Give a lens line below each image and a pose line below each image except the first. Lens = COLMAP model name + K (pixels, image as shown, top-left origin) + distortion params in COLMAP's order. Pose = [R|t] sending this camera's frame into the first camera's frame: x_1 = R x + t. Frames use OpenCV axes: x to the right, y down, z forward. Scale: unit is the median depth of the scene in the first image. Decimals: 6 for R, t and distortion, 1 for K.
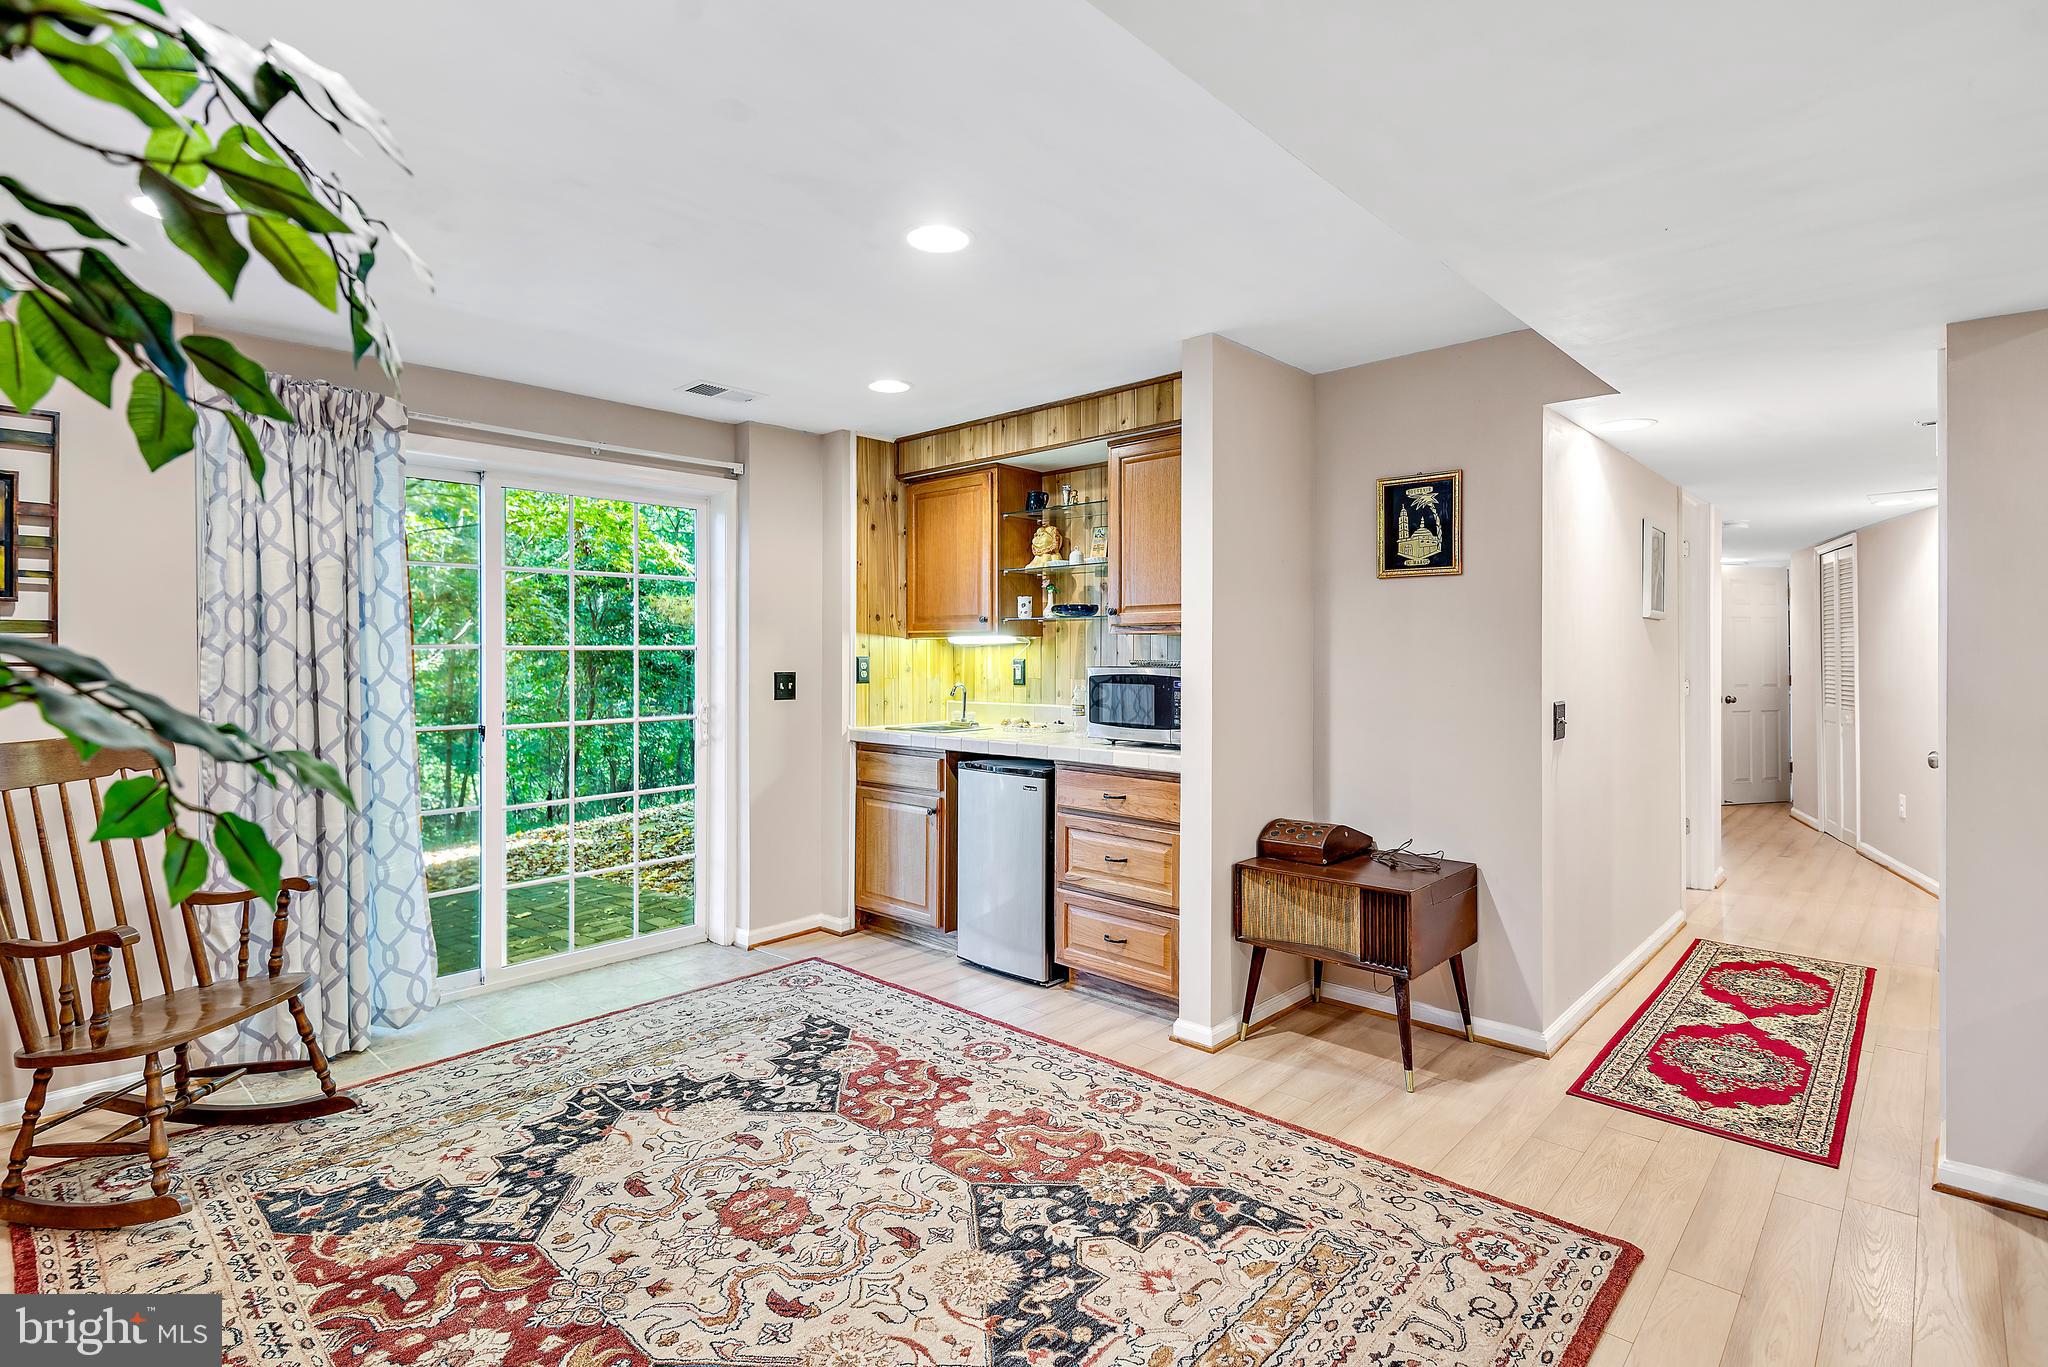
lens RADIAL K [[985.2, 0, 1009.6], [0, 985.2, 657.1], [0, 0, 1]] dist [0.037267, -0.022989]
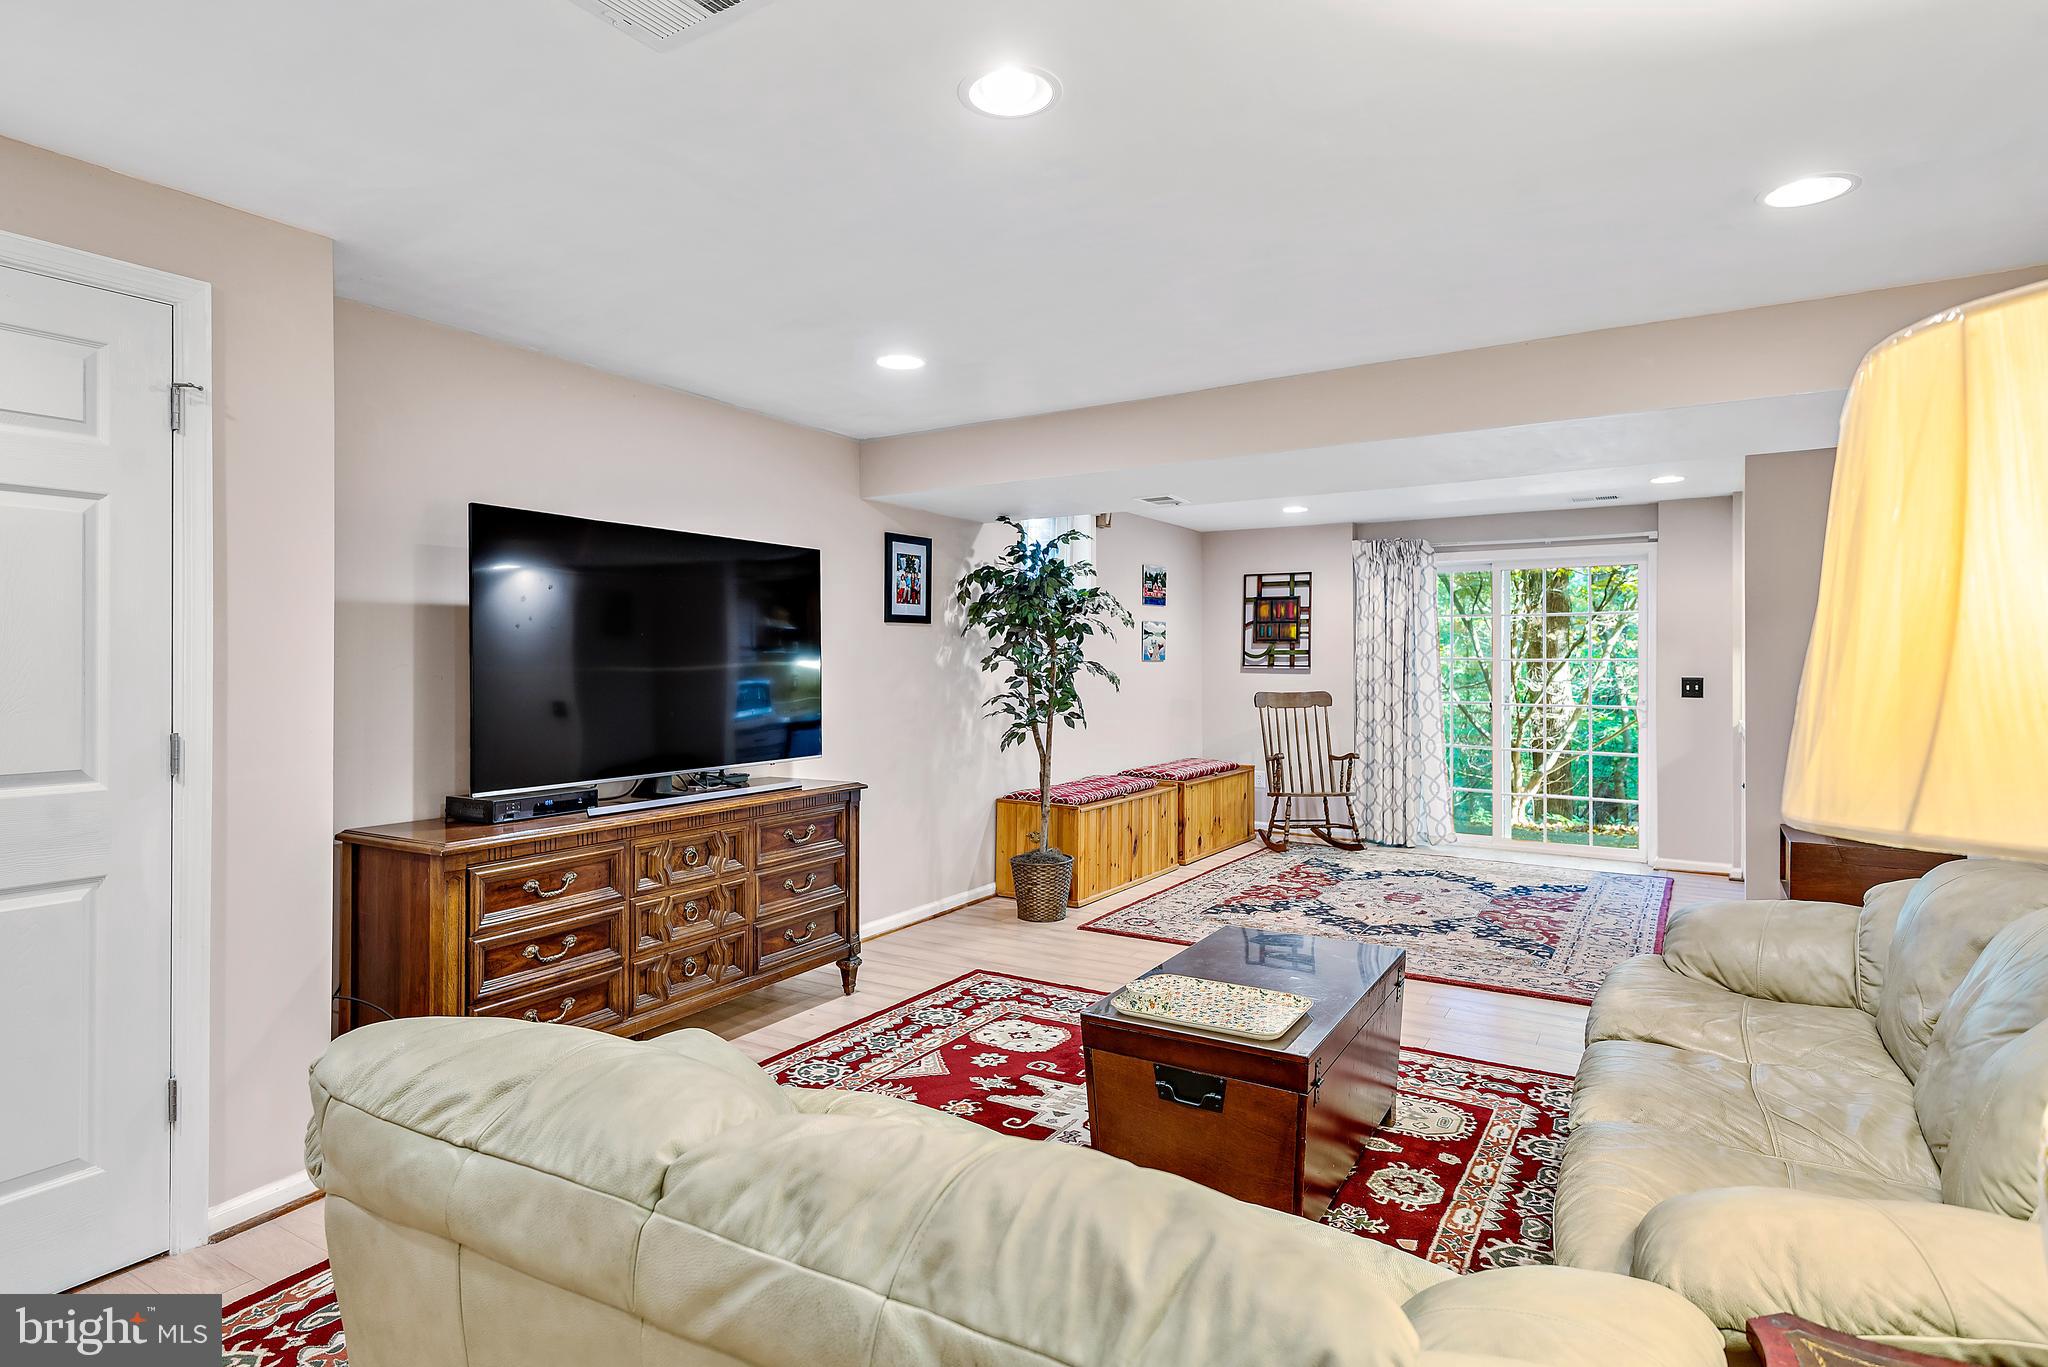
lens RADIAL K [[1079.1, 0, 1031.0], [0, 1079.1, 641.0], [0, 0, 1]] dist [0.036923, -0.000139]
pose [[0.209650, -0.017215, -0.977625, 1.485883], [-0.007991, 0.999781, -0.019319, 0.001779], [0.977744, 0.011863, 0.209467, -0.291006]]
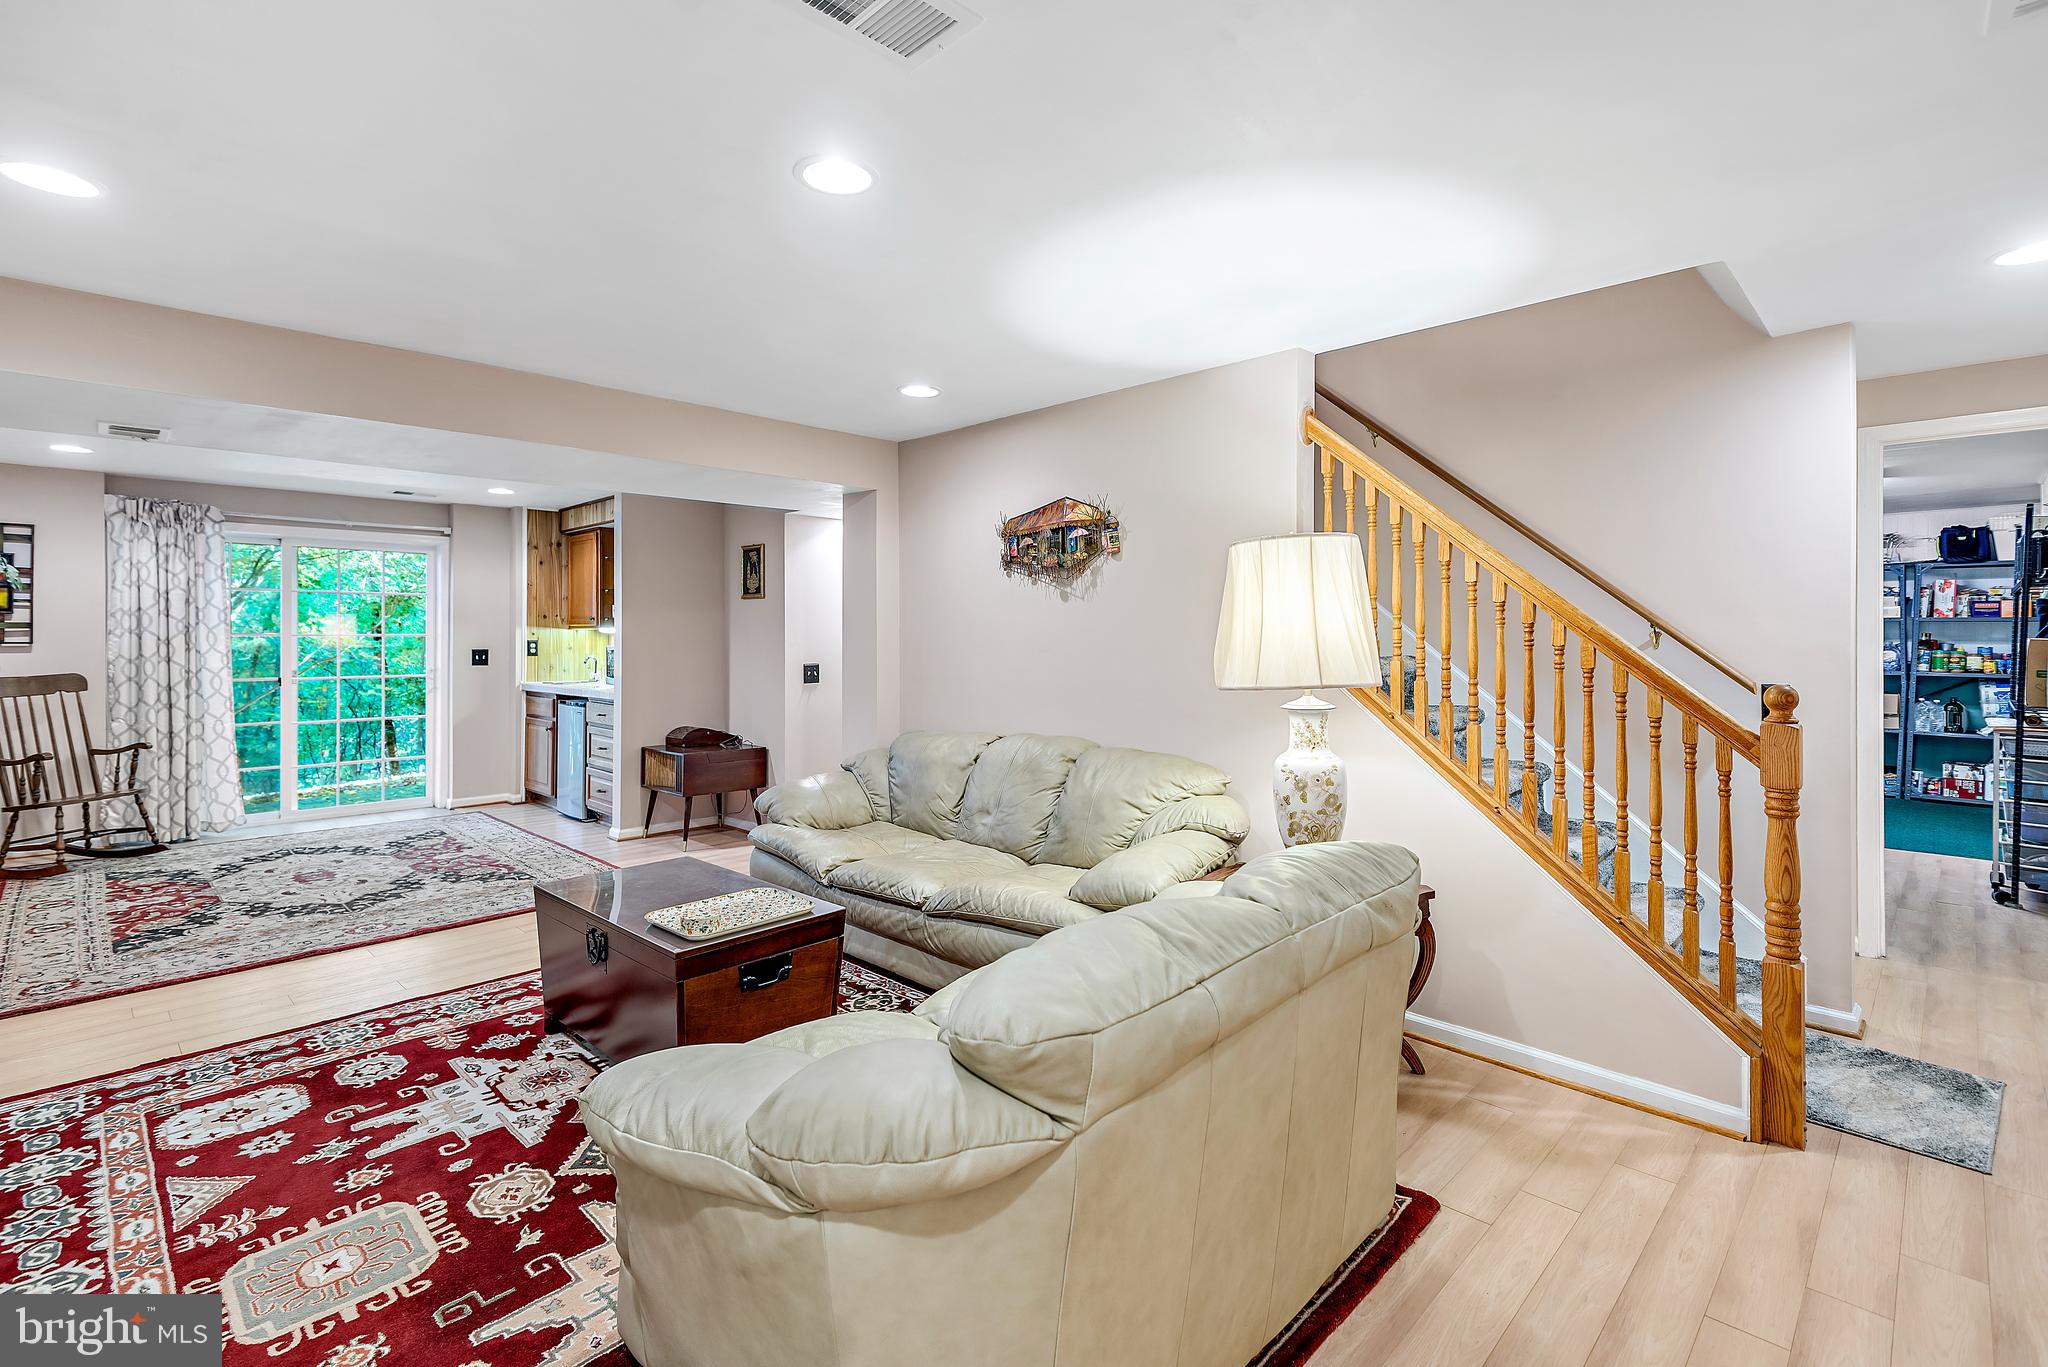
lens RADIAL K [[919.0, 0, 1032.3], [0, 919.0, 636.8], [0, 0, 1]] dist [-0.008337, 0.000237]
pose [[1.000000, 0.000565, 0.000397, 1.017947], [-0.000562, 0.999982, -0.005917, 0.003727], [-0.000400, 0.005916, 0.999982, -0.814004]]
